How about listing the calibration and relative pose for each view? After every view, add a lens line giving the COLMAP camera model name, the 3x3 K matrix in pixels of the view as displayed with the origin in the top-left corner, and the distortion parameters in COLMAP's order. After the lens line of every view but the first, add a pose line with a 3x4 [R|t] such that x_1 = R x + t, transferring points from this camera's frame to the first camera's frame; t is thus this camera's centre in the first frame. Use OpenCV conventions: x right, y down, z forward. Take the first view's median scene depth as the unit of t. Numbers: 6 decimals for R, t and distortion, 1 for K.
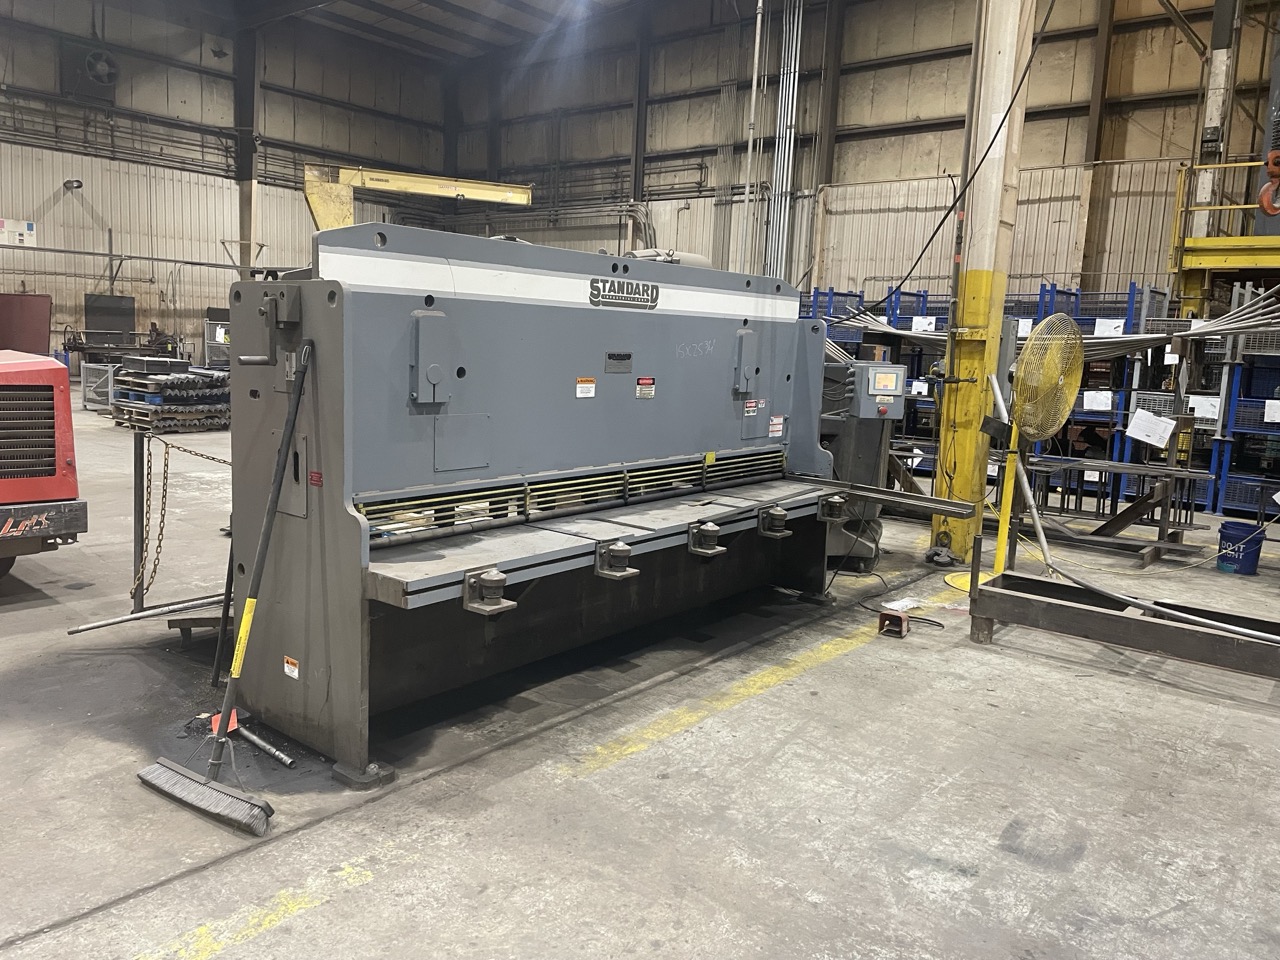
lens RADIAL K [[963.0, 0, 629.6], [0, 963.0, 469.9], [0, 0, 1]] dist [0.095898, -0.120203]
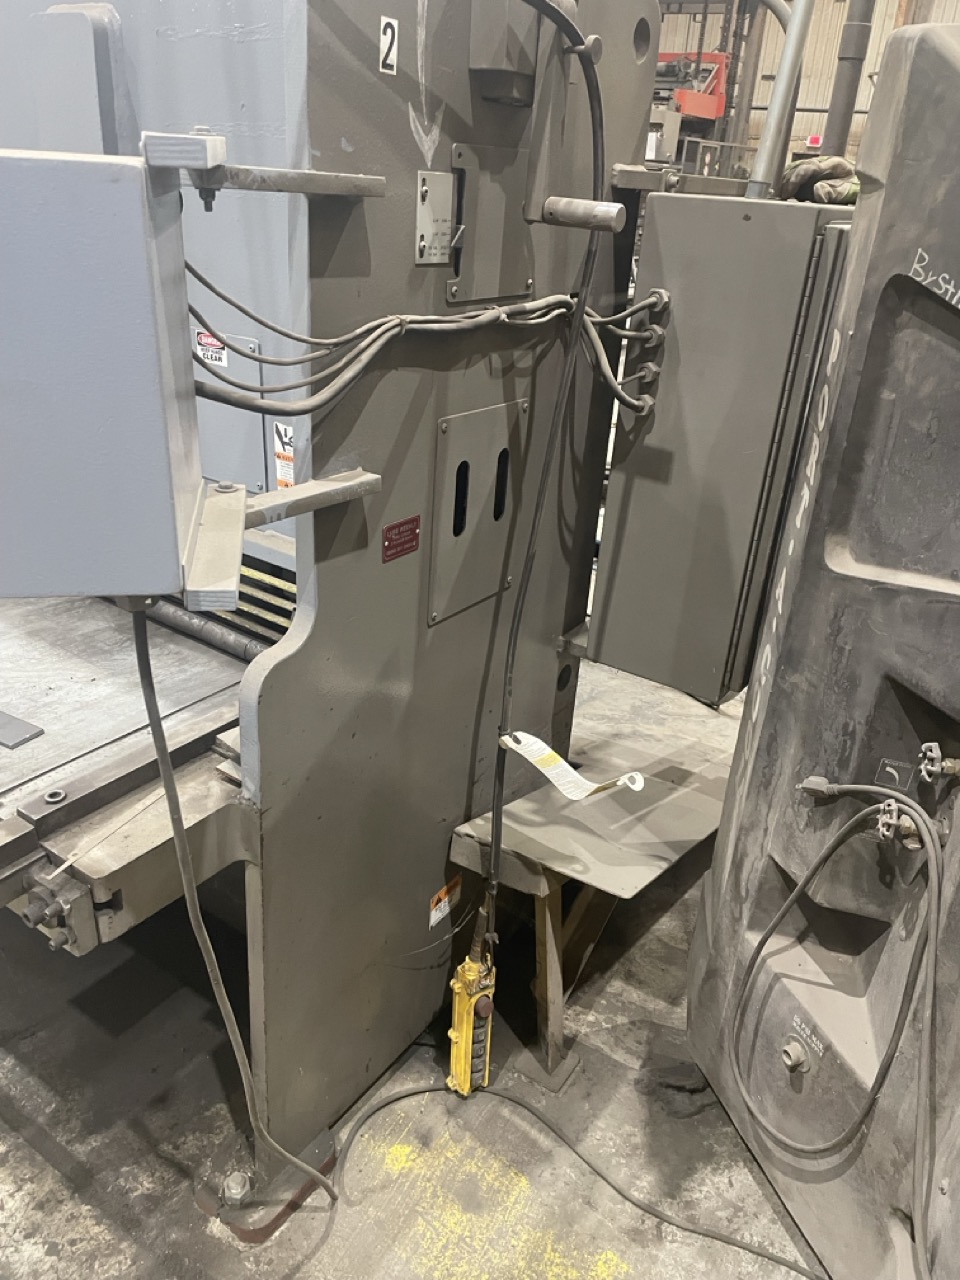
lens RADIAL K [[963.0, 0, 488.0], [0, 963.0, 632.1], [0, 0, 1]] dist [0.095898, -0.120203]
pose [[0.091013, 0.399209, -0.912332, 0.478997], [-0.202972, 0.904339, 0.375463, -0.133357], [0.974946, 0.151006, 0.163335, 1.248306]]
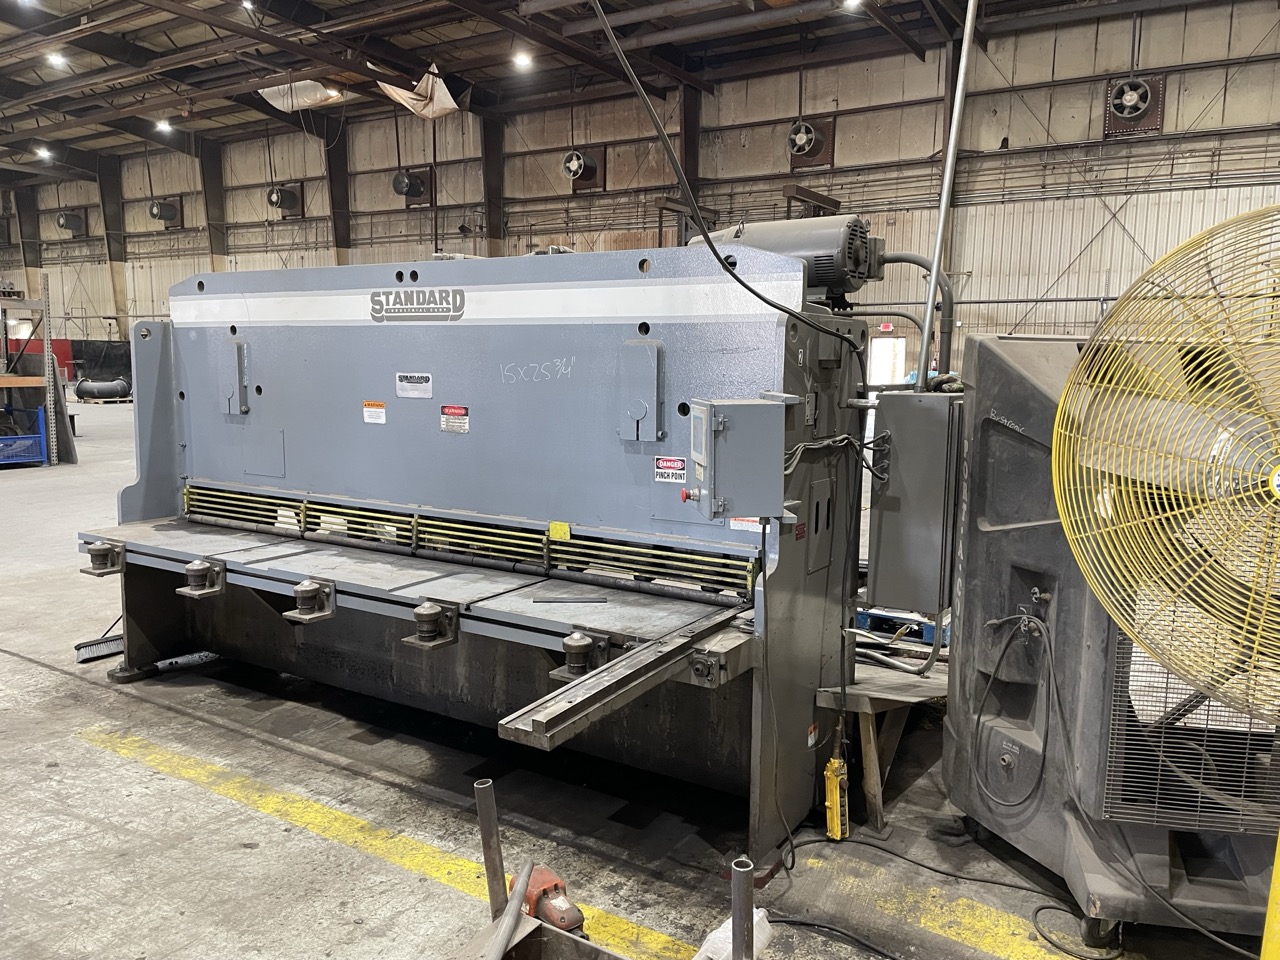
lens RADIAL K [[963.0, 0, 625.6], [0, 963.0, 476.2], [0, 0, 1]] dist [0.095898, -0.120203]
pose [[0.123414, 0.083872, -0.988805, 0.843971], [-0.141900, 0.987674, 0.066065, -0.113404], [0.982158, 0.132158, 0.133794, 1.057464]]
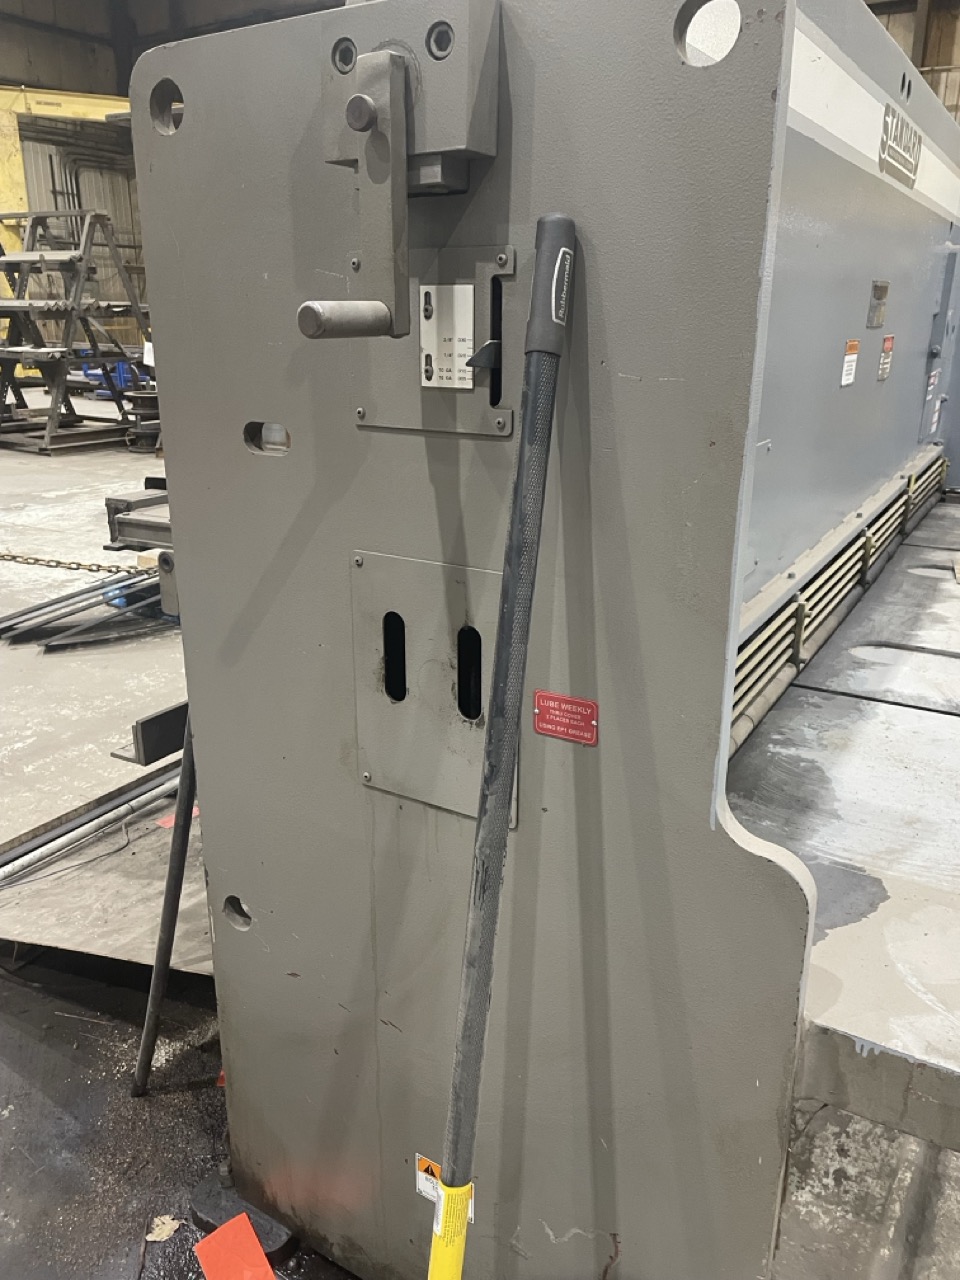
lens RADIAL K [[963.0, 0, 476.1], [0, 963.0, 637.7], [0, 0, 1]] dist [0.095898, -0.120203]
pose [[0.987769, -0.083567, 0.131643, -0.279617], [0.056898, 0.979216, 0.194675, -0.054867], [-0.145175, -0.184804, 0.971994, 0.516222]]
